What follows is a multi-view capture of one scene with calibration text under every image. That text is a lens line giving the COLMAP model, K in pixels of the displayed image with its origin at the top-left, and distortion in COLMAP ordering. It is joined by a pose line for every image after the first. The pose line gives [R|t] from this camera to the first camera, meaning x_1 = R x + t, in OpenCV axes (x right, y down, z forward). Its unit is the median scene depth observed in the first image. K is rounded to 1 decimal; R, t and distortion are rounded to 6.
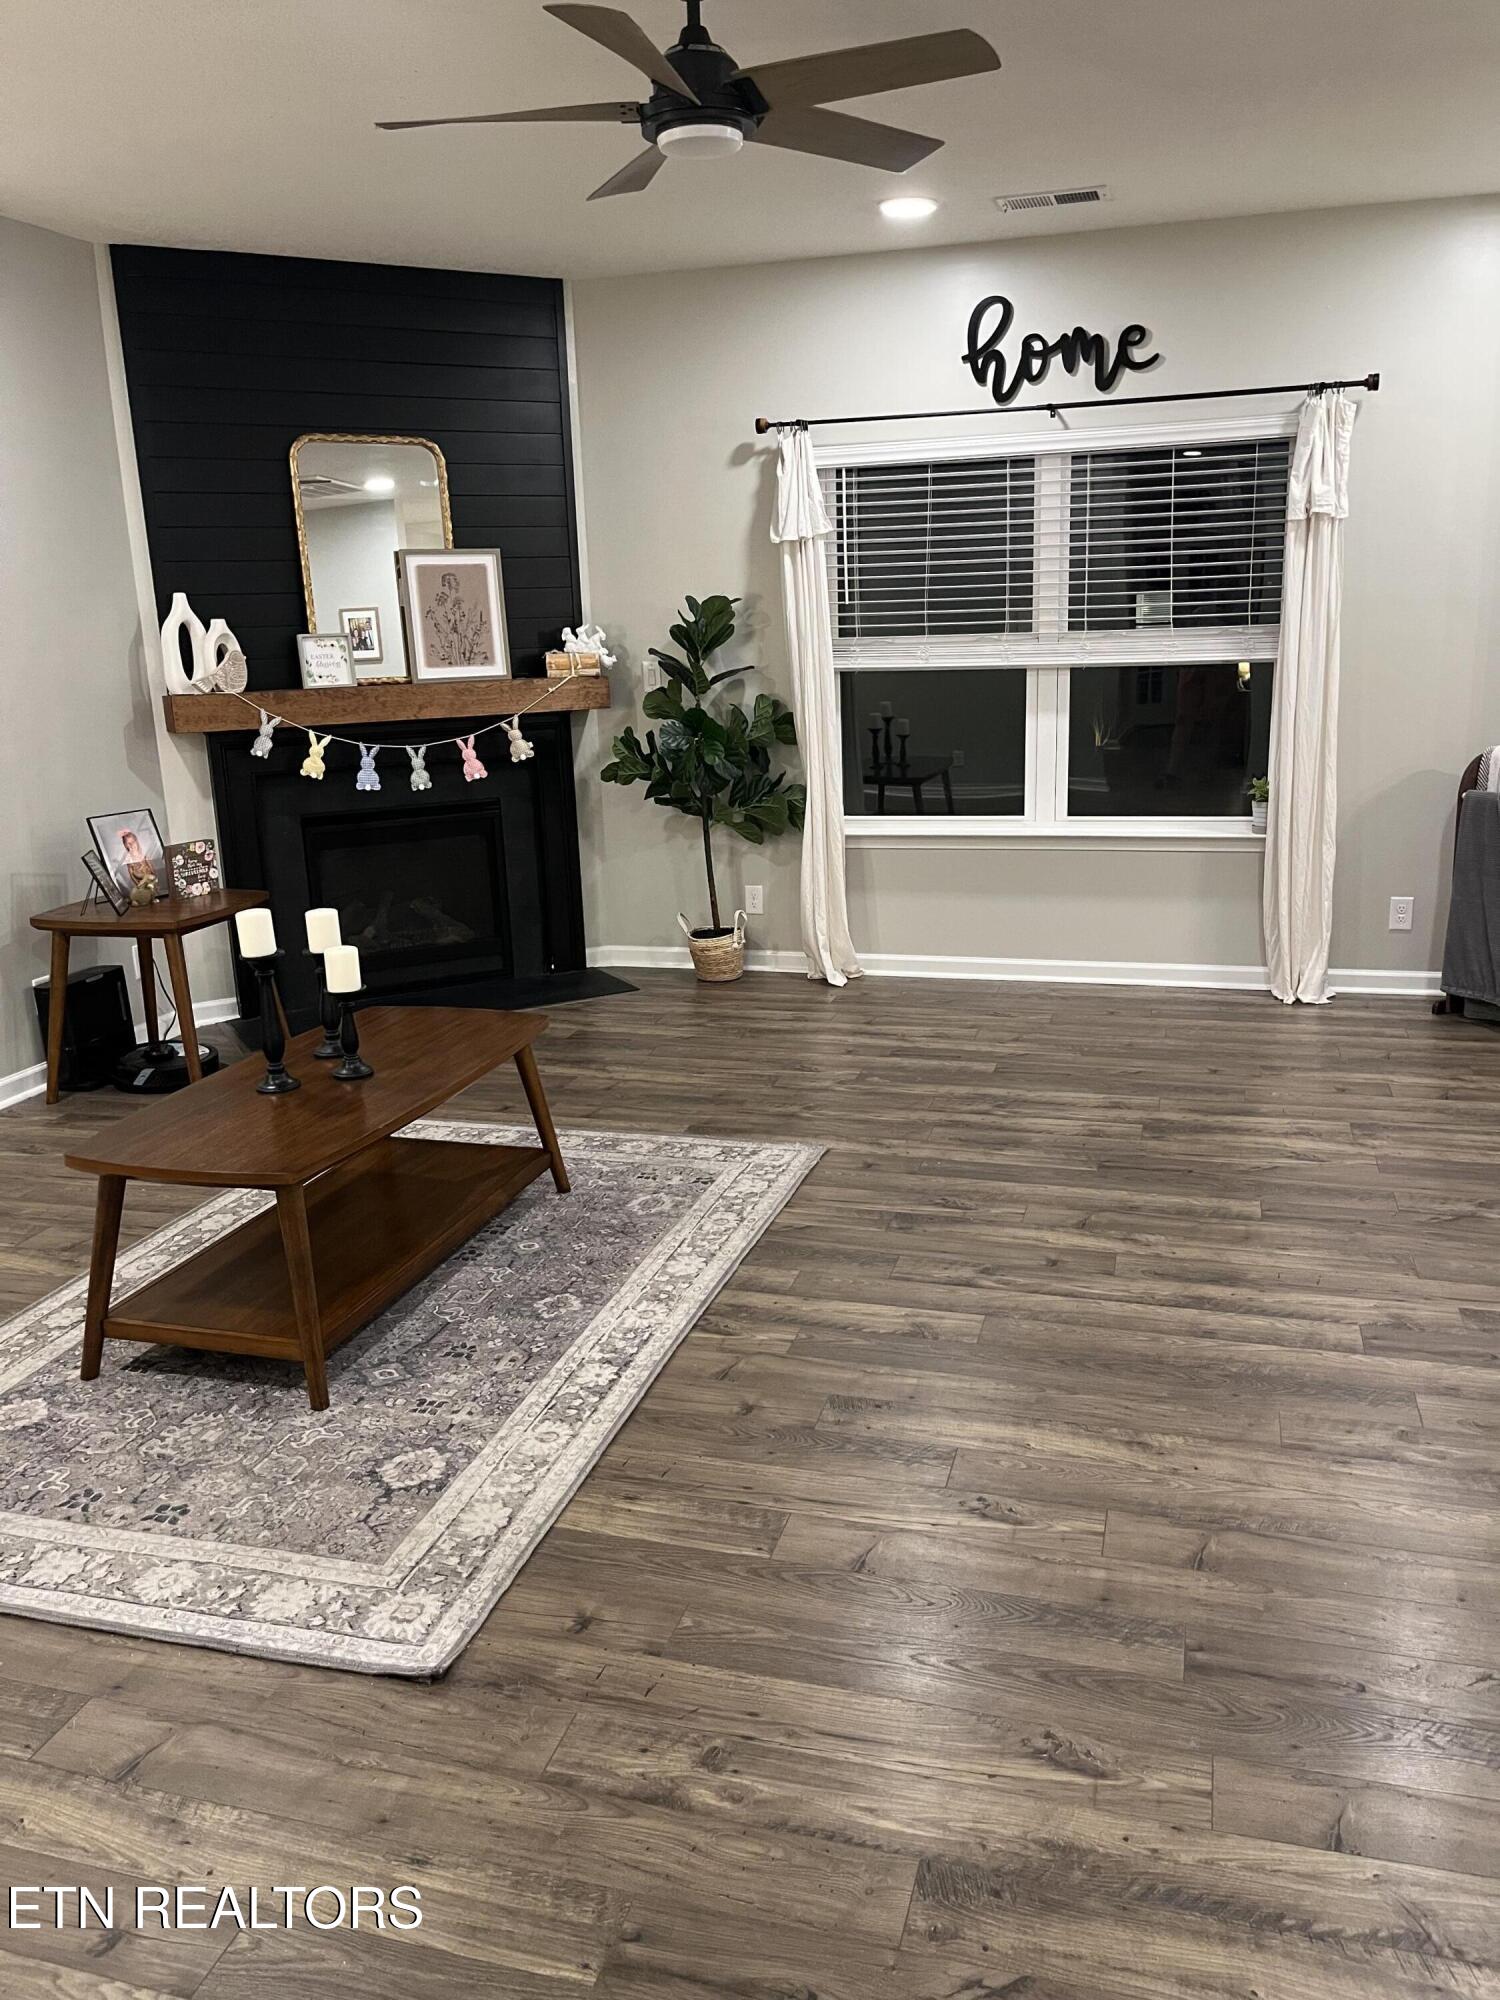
lens RADIAL K [[1507.5, 0, 755.9], [0, 1507.5, 998.2], [0, 0, 1]] dist [0.038810, -0.036910]
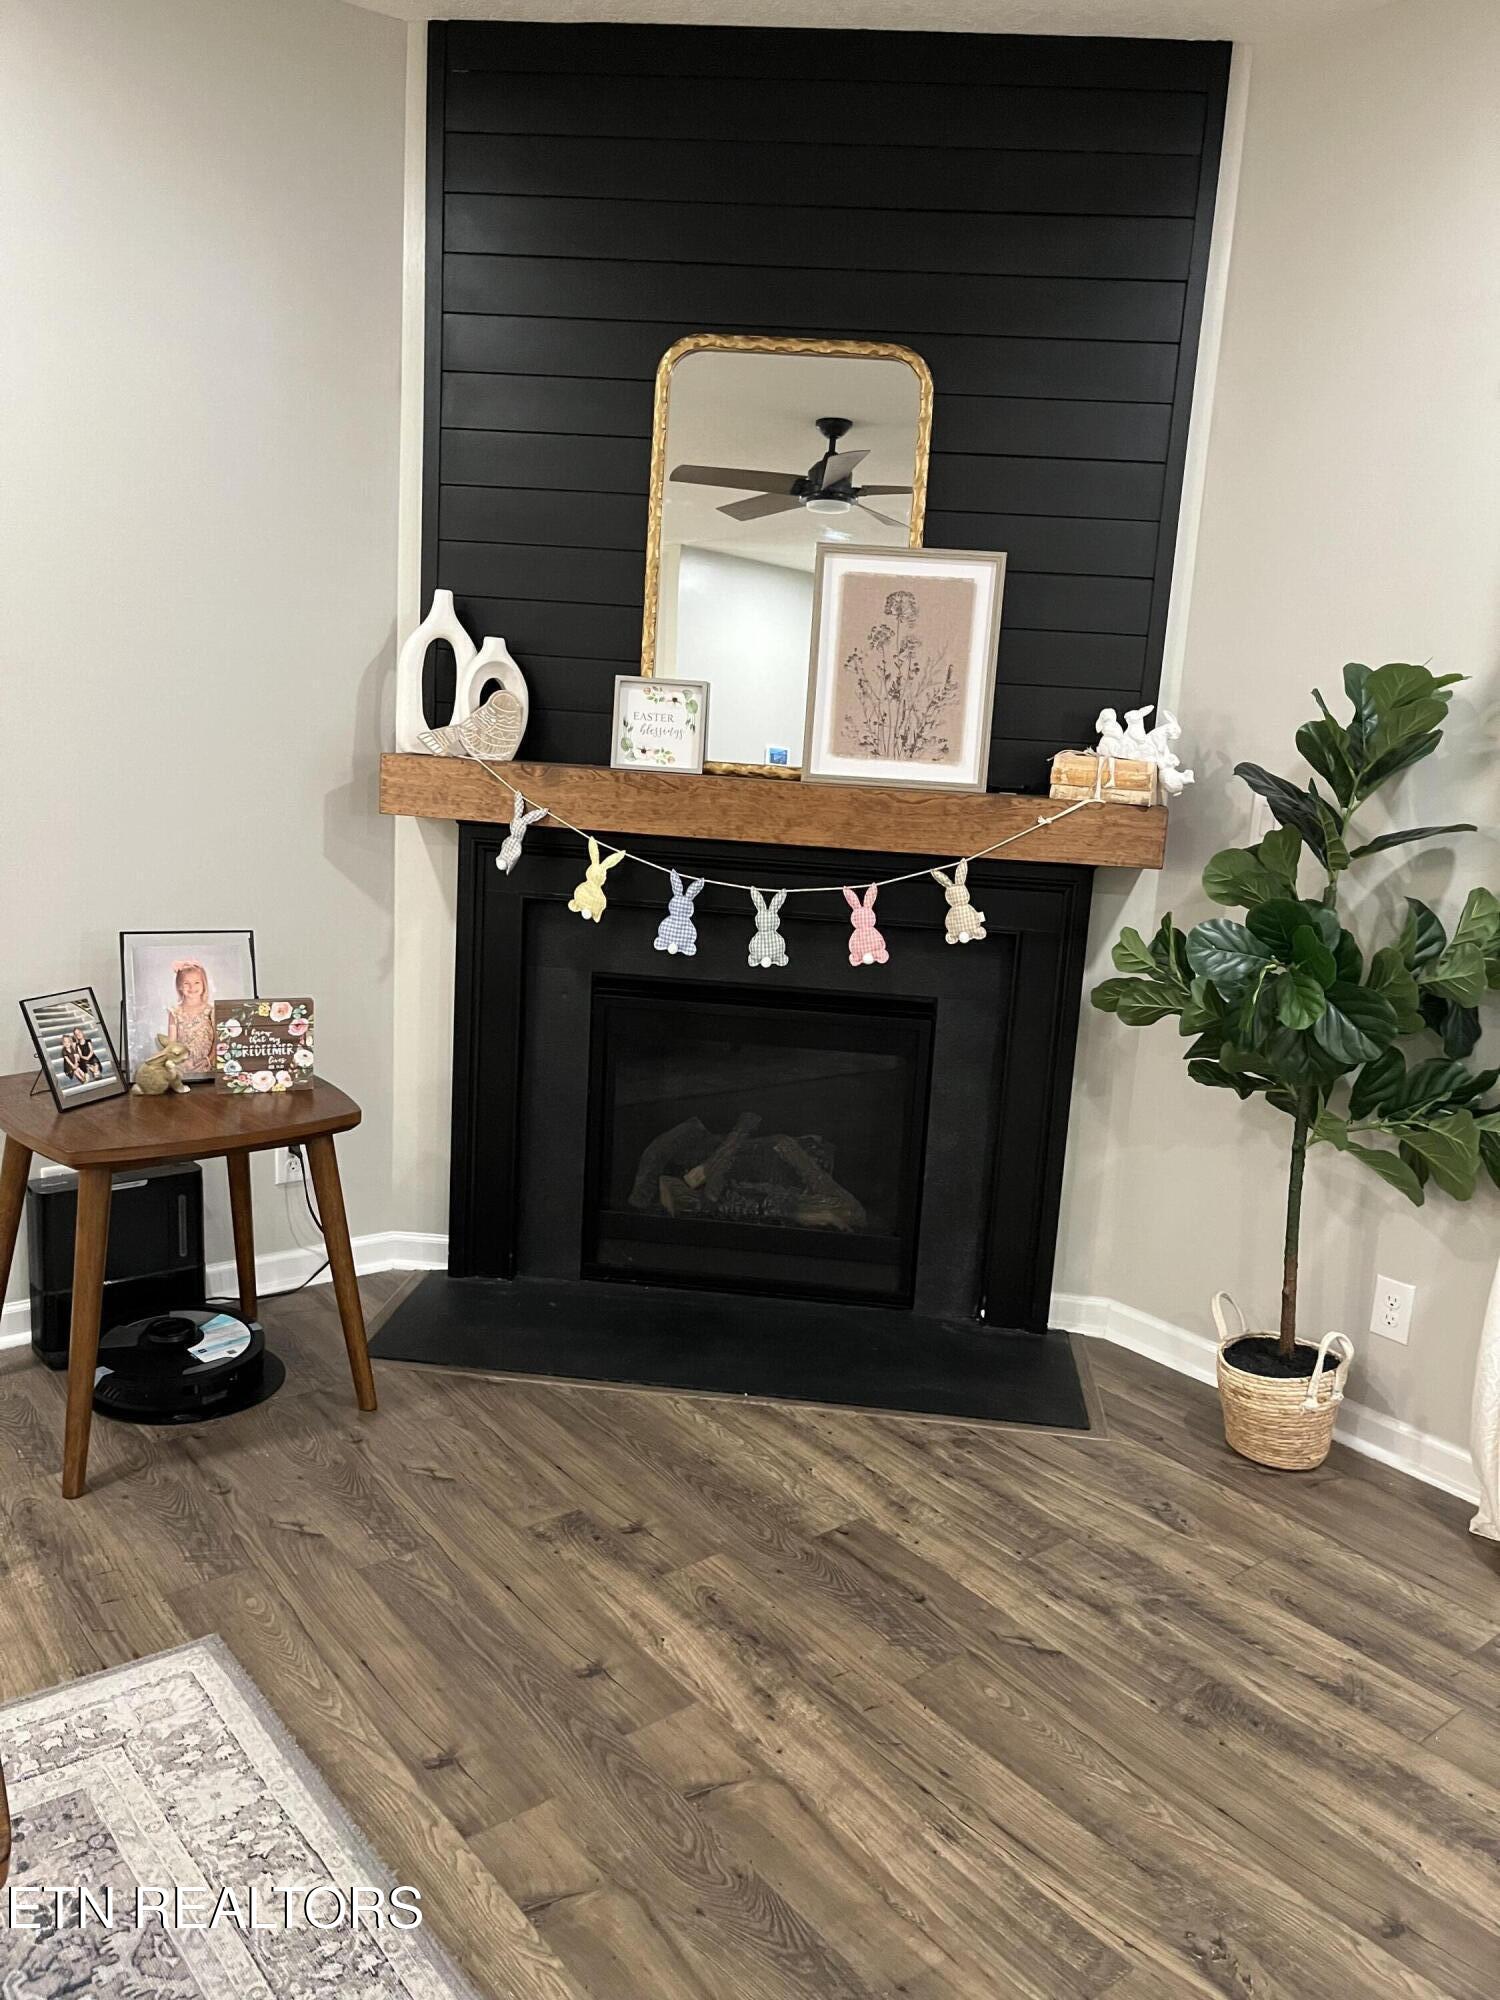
lens RADIAL K [[1507.5, 0, 744.8], [0, 1507.5, 1008.0], [0, 0, 1]] dist [0.038810, -0.036910]
pose [[0.821016, 0.193646, -0.537060, 0.075210], [-0.223921, 0.974565, 0.009083, -0.126327], [0.525159, 0.112802, 0.843495, 0.526806]]
